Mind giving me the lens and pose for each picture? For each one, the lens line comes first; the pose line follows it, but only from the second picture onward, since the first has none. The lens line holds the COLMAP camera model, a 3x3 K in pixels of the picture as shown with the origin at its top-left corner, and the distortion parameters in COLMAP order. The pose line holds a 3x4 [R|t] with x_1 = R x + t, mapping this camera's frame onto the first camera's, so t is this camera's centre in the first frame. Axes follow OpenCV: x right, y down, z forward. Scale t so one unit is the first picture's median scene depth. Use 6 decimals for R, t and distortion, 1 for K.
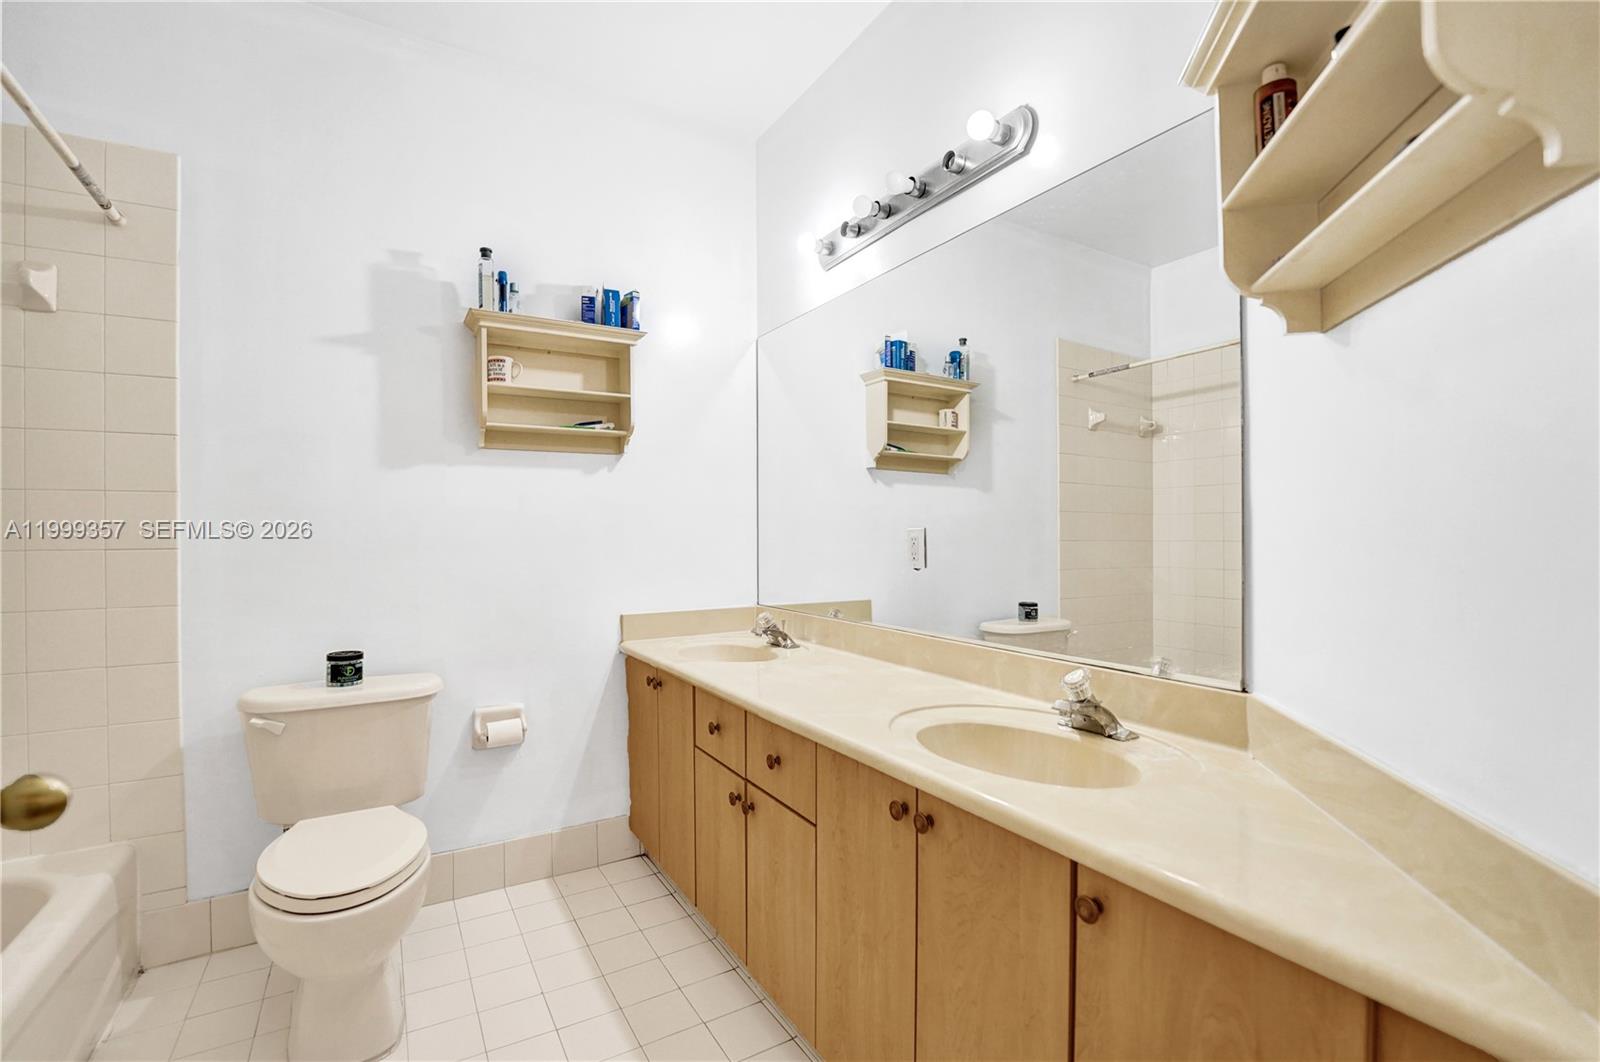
lens RADIAL K [[703.8, 0, 800.0], [0, 703.8, 531.0], [0, 0, 1]] dist [0.000890, 0.000104]
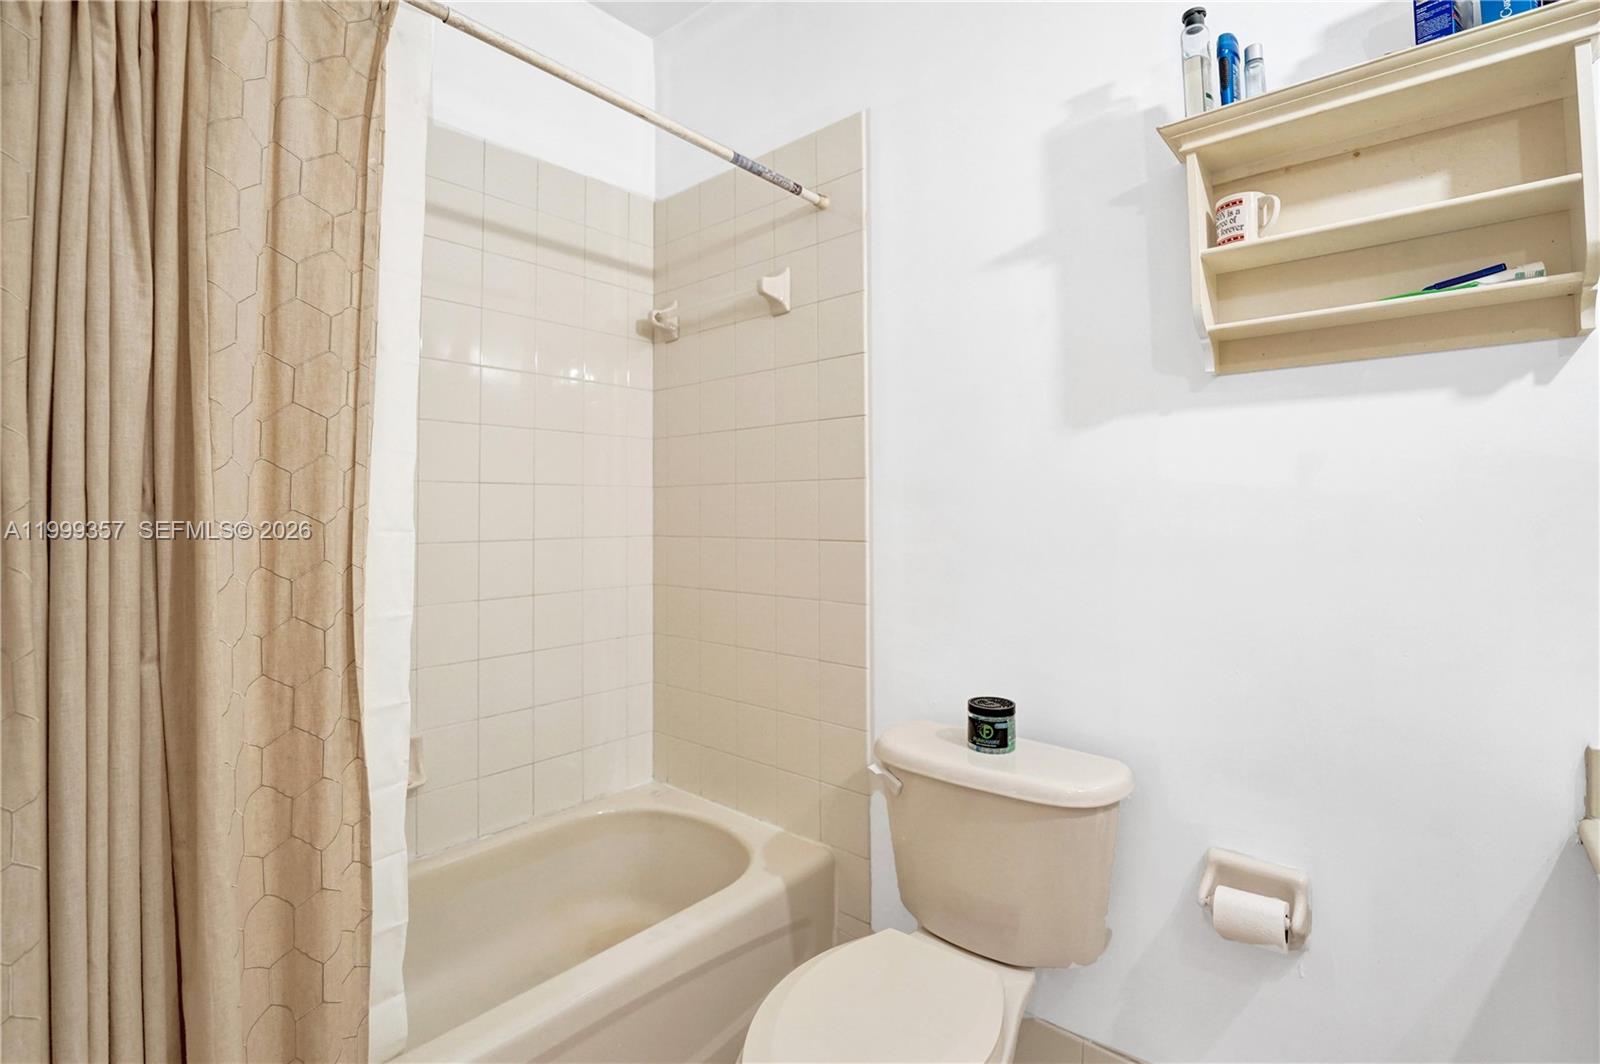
lens RADIAL K [[740.6, 0, 799.1], [0, 740.6, 488.3], [0, 0, 1]] dist [-0.030585, 0.000523]
pose [[0.294866, -0.018768, -0.955354, -0.005896], [0.004955, 0.999824, -0.018112, -0.022529], [0.955526, 0.000607, 0.294907, 0.548909]]
